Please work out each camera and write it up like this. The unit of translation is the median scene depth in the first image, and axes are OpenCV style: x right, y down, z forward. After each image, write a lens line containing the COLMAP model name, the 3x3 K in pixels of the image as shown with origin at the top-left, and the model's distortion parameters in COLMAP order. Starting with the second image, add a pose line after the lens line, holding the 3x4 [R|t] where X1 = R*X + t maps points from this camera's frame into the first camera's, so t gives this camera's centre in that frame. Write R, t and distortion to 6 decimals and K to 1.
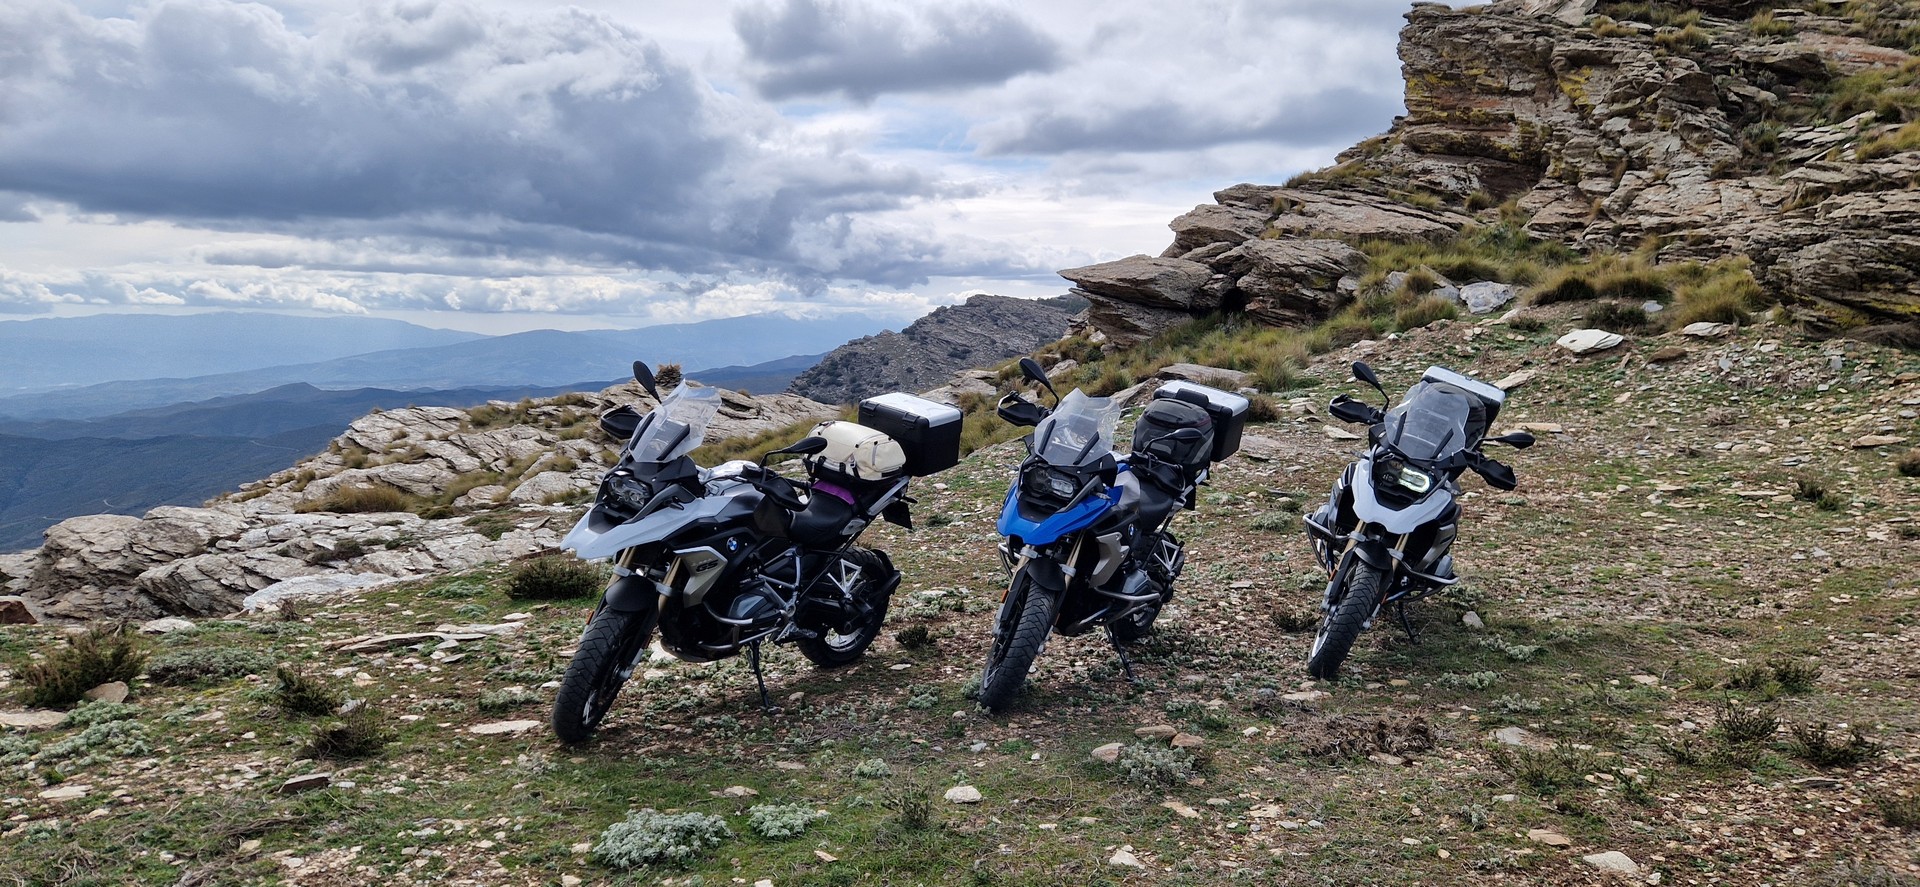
lens RADIAL K [[1275.4, 0, 983.8], [0, 1275.4, 441.0], [0, 0, 1]] dist [0.099572, -0.099488]
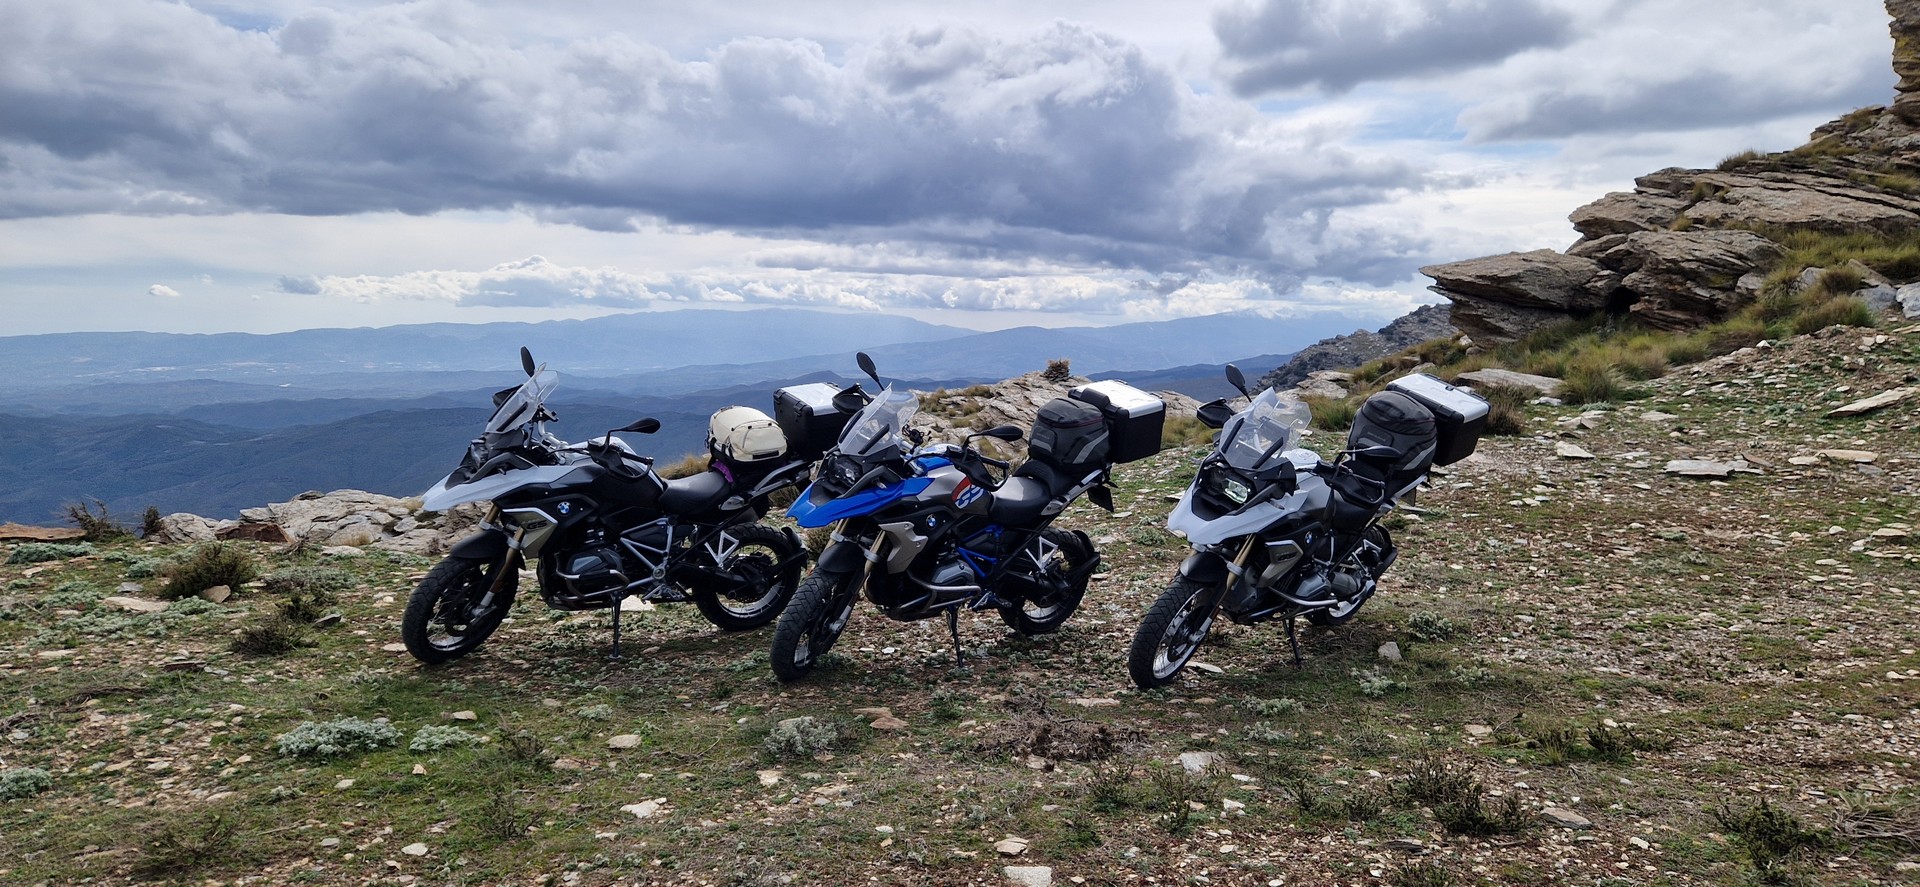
lens RADIAL K [[1279.5, 0, 974.8], [0, 1279.5, 431.1], [0, 0, 1]] dist [0.075373, -0.078043]
pose [[0.932262, 0.042870, -0.359235, 0.100349], [-0.045206, 0.998976, 0.001899, -0.001348], [0.358948, 0.014469, 0.933245, 0.009478]]
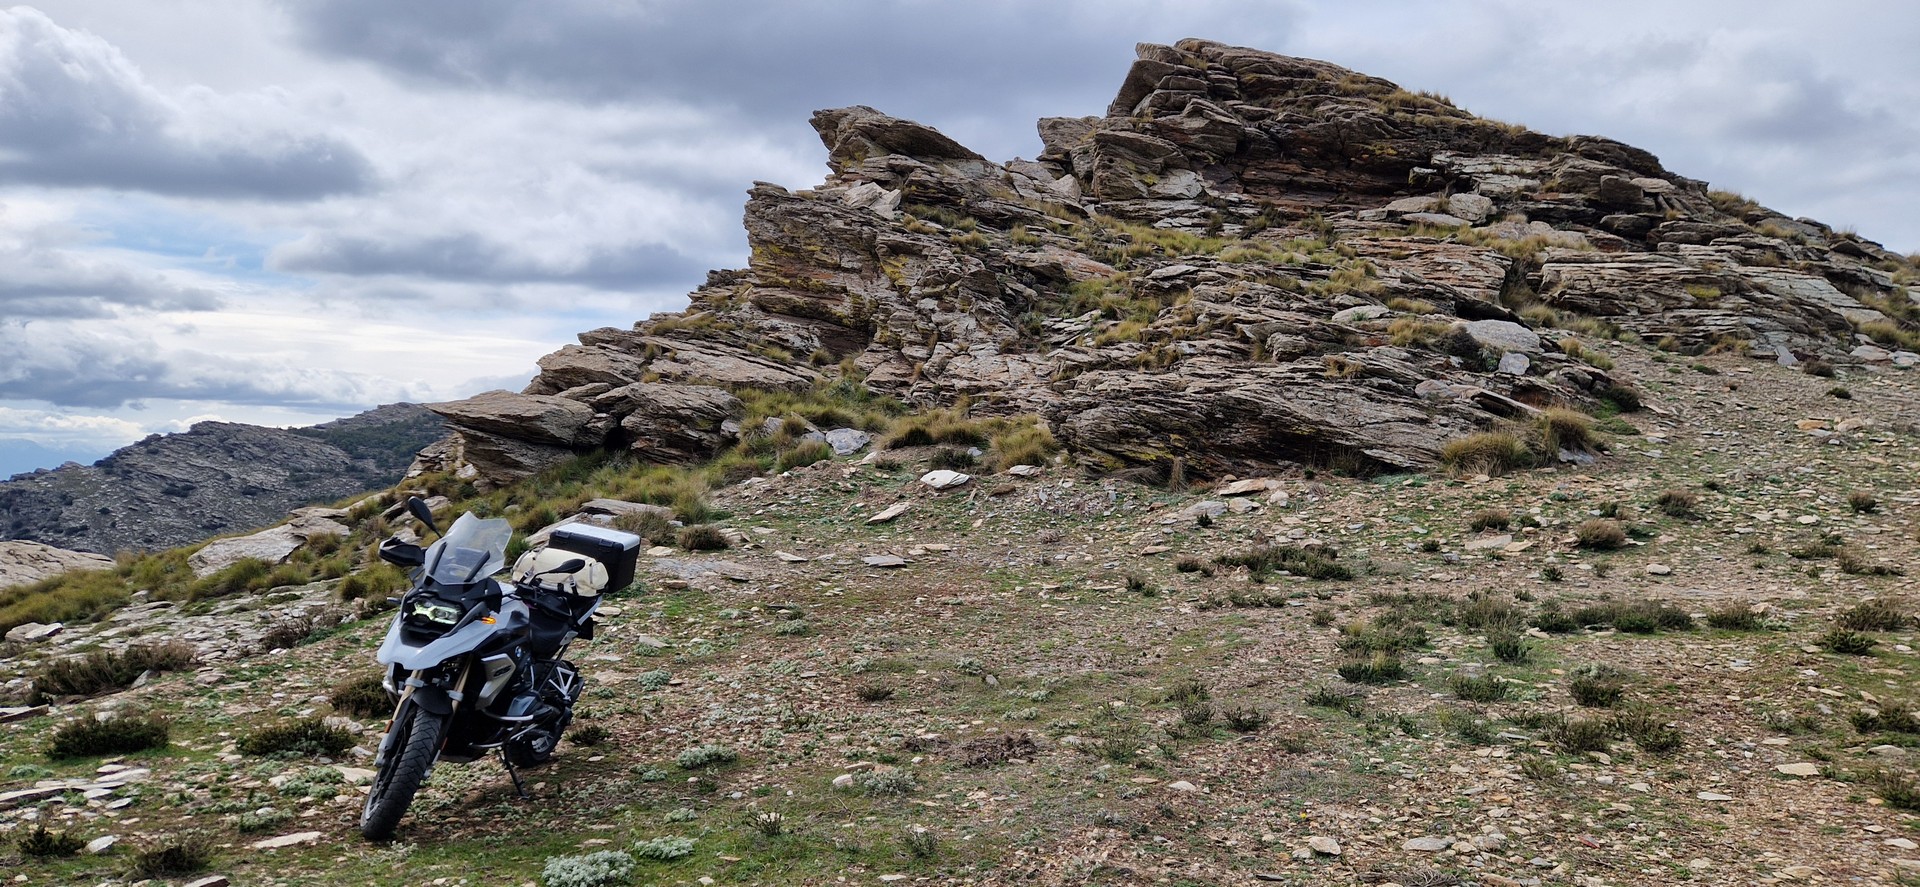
lens RADIAL K [[1275.4, 0, 983.8], [0, 1275.4, 441.0], [0, 0, 1]] dist [0.099572, -0.099488]
pose [[0.859910, 0.015993, 0.510196, -0.078784], [0.037826, 0.994764, -0.094937, 0.002967], [-0.509043, 0.100936, 0.854802, -0.046266]]
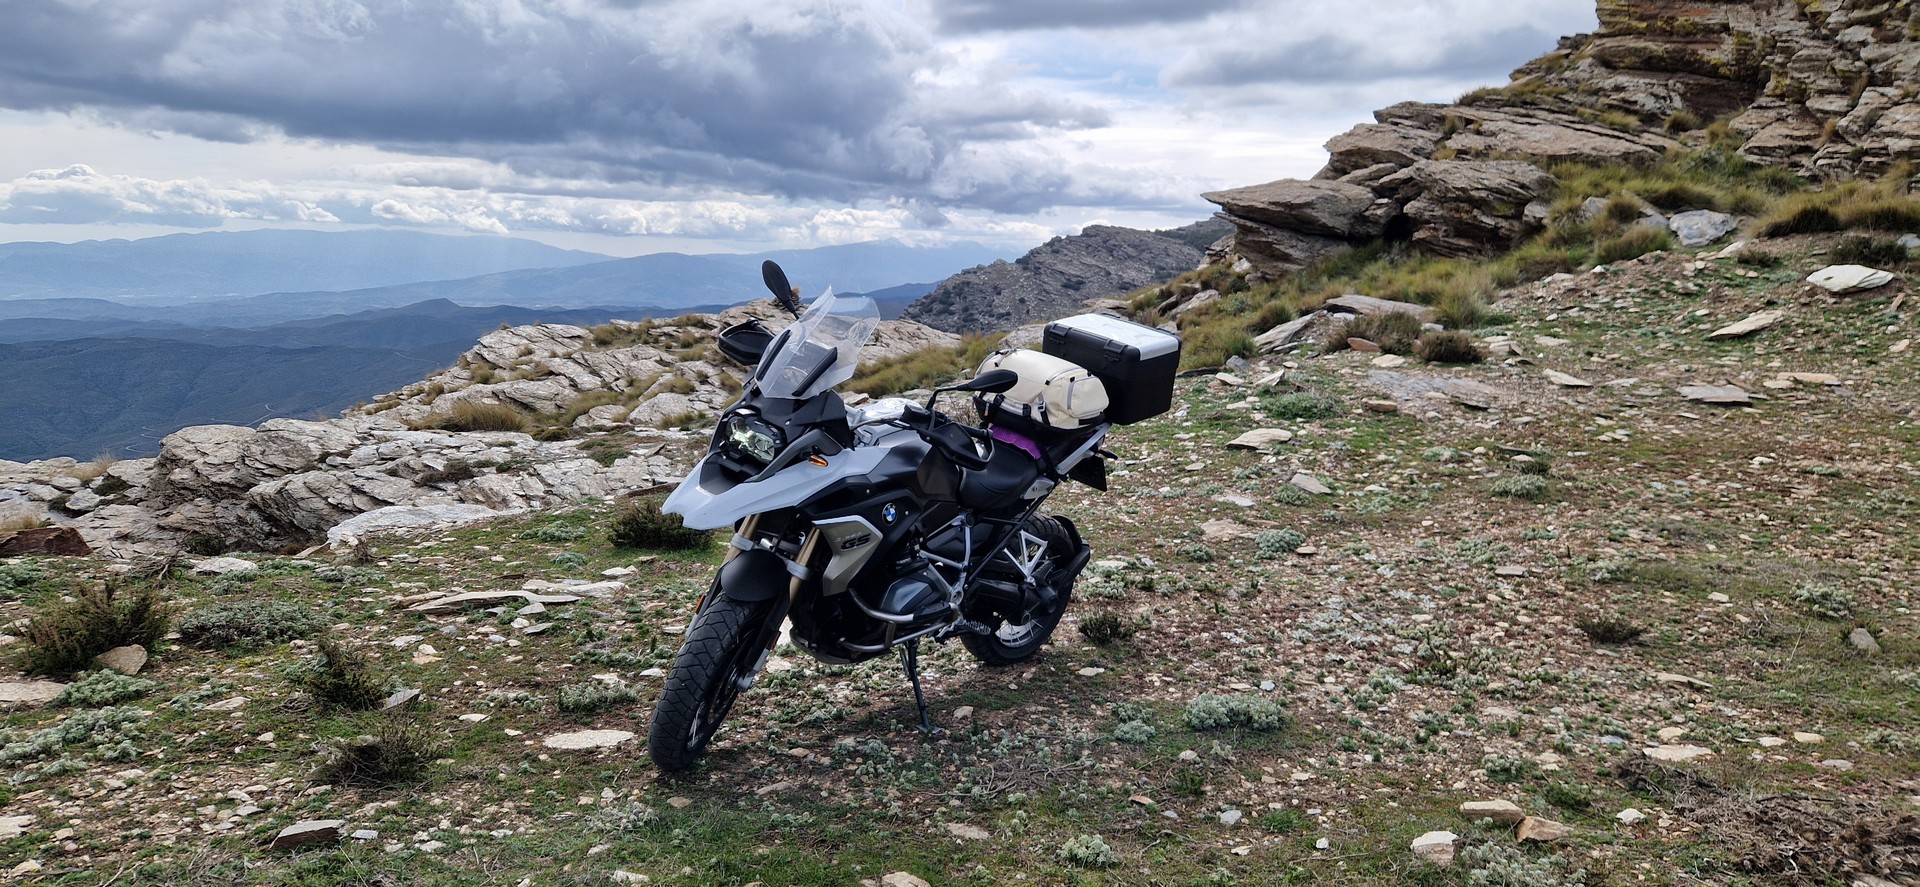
lens RADIAL K [[1280.3, 0, 968.5], [0, 1280.3, 430.6], [0, 0, 1]] dist [0.075748, -0.070571]
pose [[0.994804, 0.033173, -0.096248, -0.014824], [-0.028763, 0.998488, 0.046855, -0.000361], [0.097657, -0.043843, 0.994254, 0.050173]]
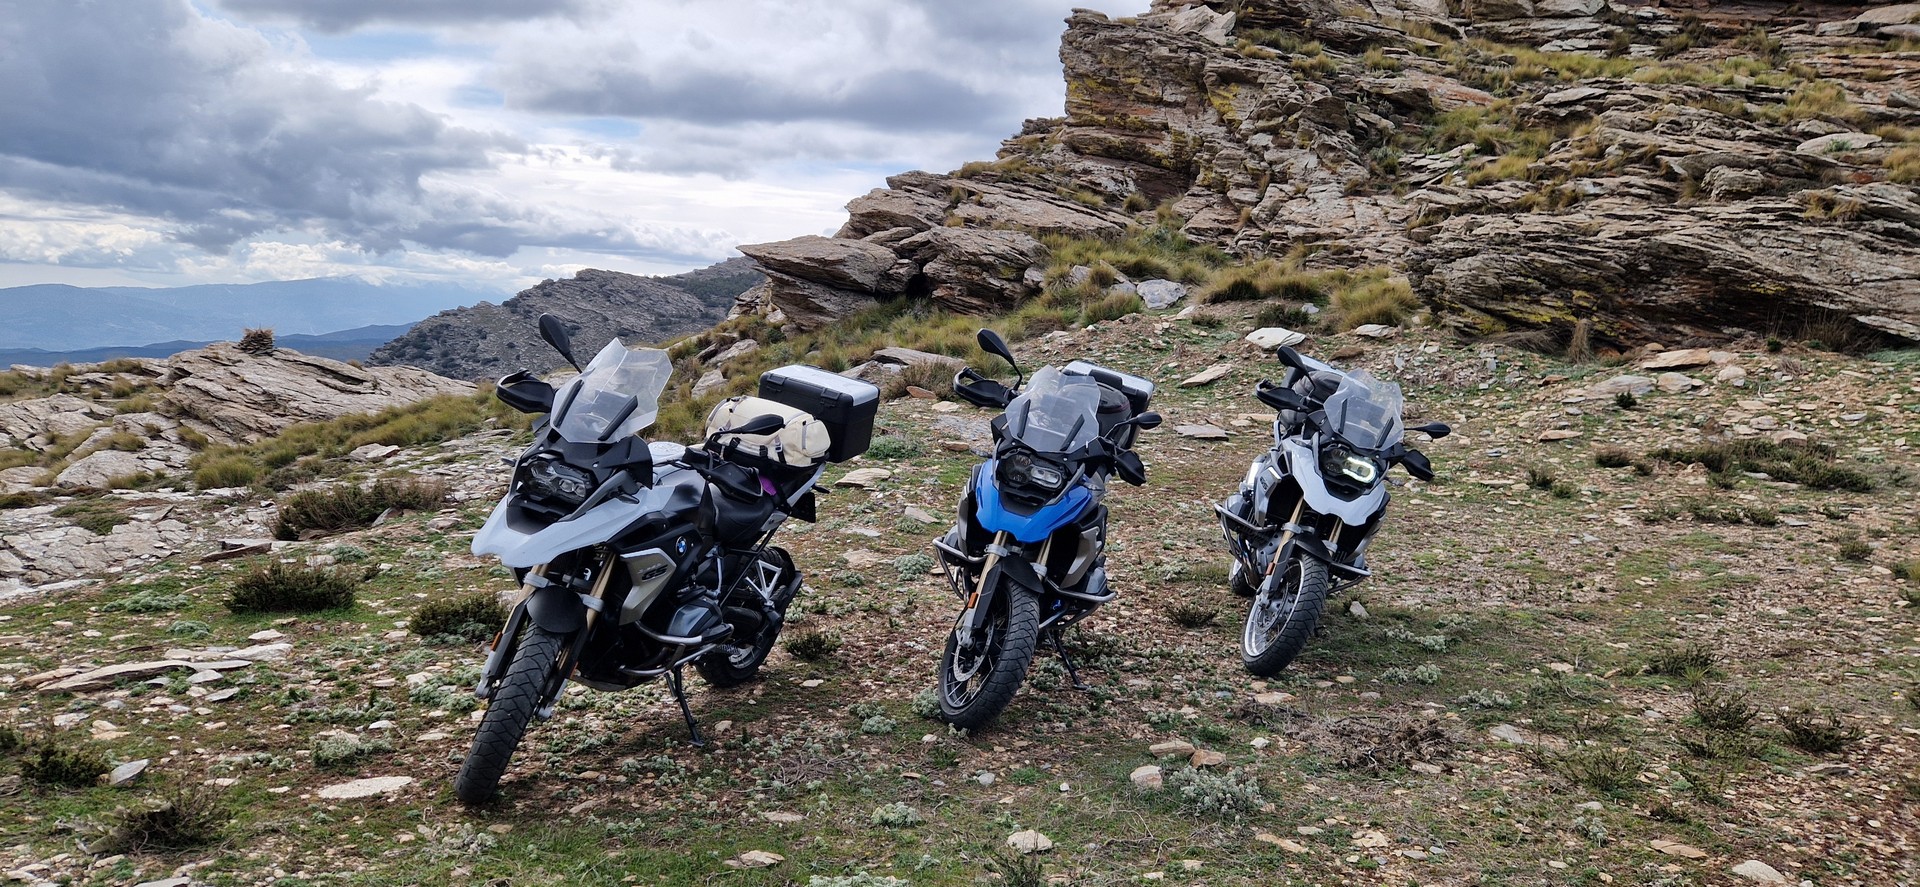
lens RADIAL K [[1275.0, 0, 956.5], [0, 1275.0, 440.1], [0, 0, 1]] dist [0.100809, -0.093015]
pose [[0.961882, 0.011872, 0.273206, -0.045103], [-0.014980, 0.999845, 0.009295, 0.000704], [-0.273053, -0.013033, 0.961911, 0.031112]]
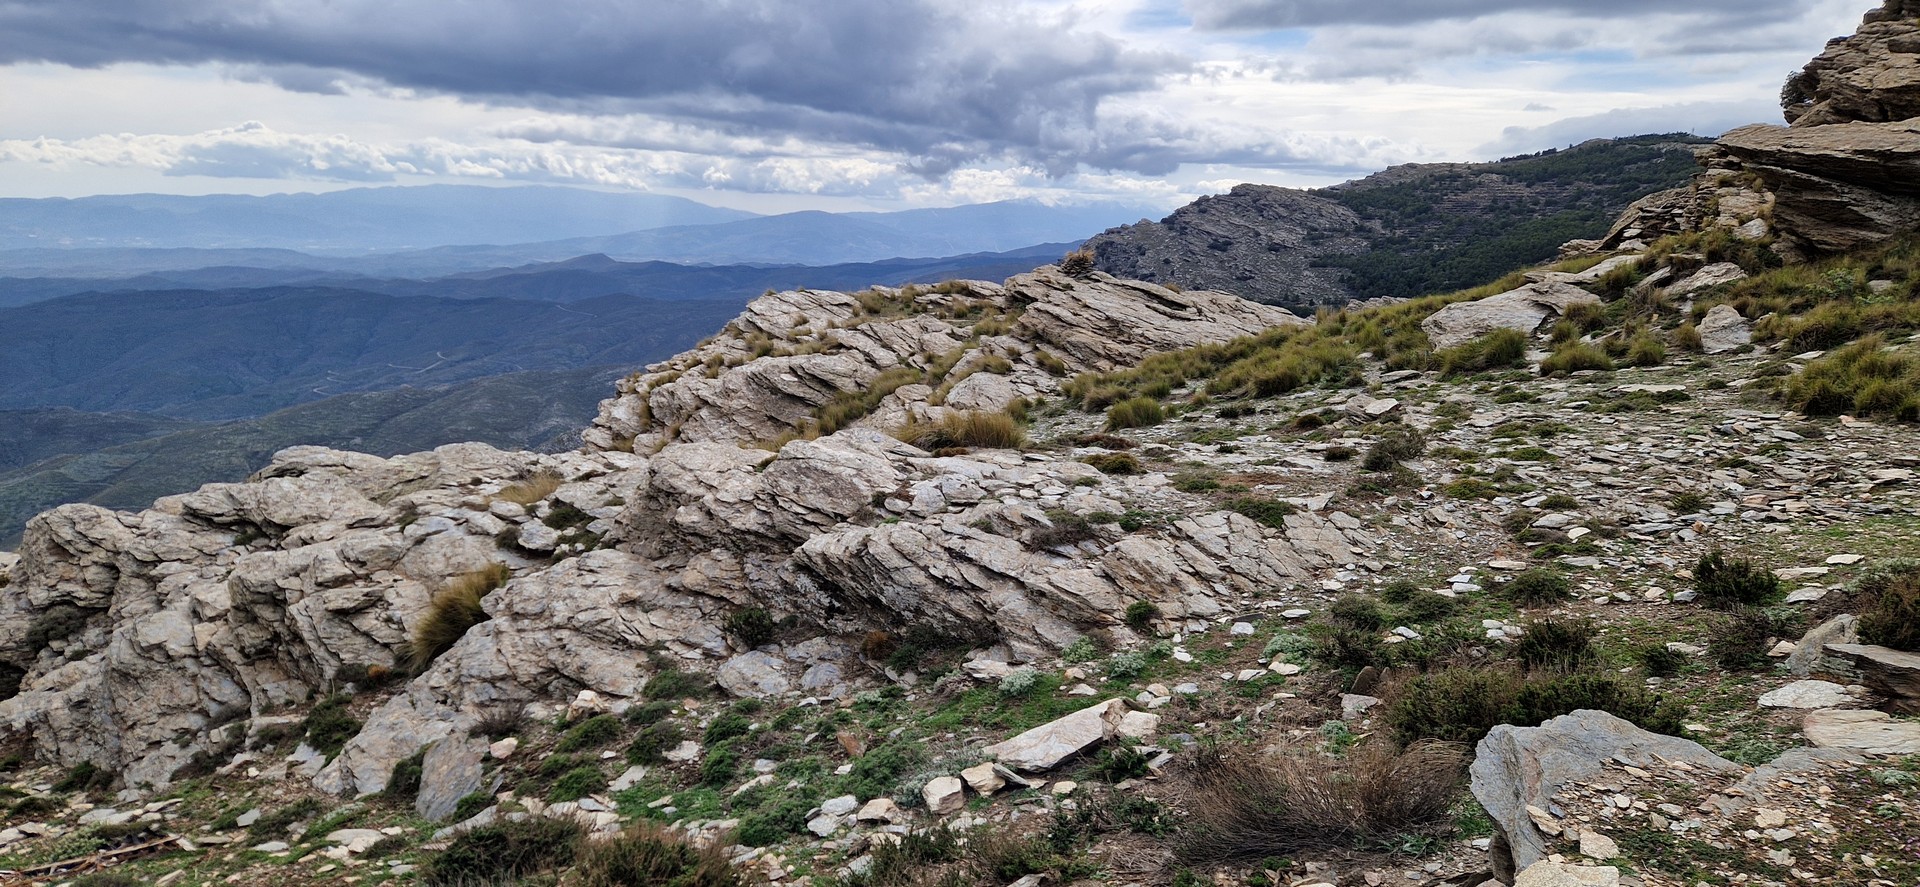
lens RADIAL K [[1267.2, 0, 965.0], [0, 1267.2, 441.7], [0, 0, 1]] dist [0.102922, -0.092319]
pose [[0.978035, 0.062809, -0.198755, -0.209190], [-0.045300, 0.994779, 0.091451, -0.009766], [0.203461, -0.080439, 0.975773, 0.173499]]
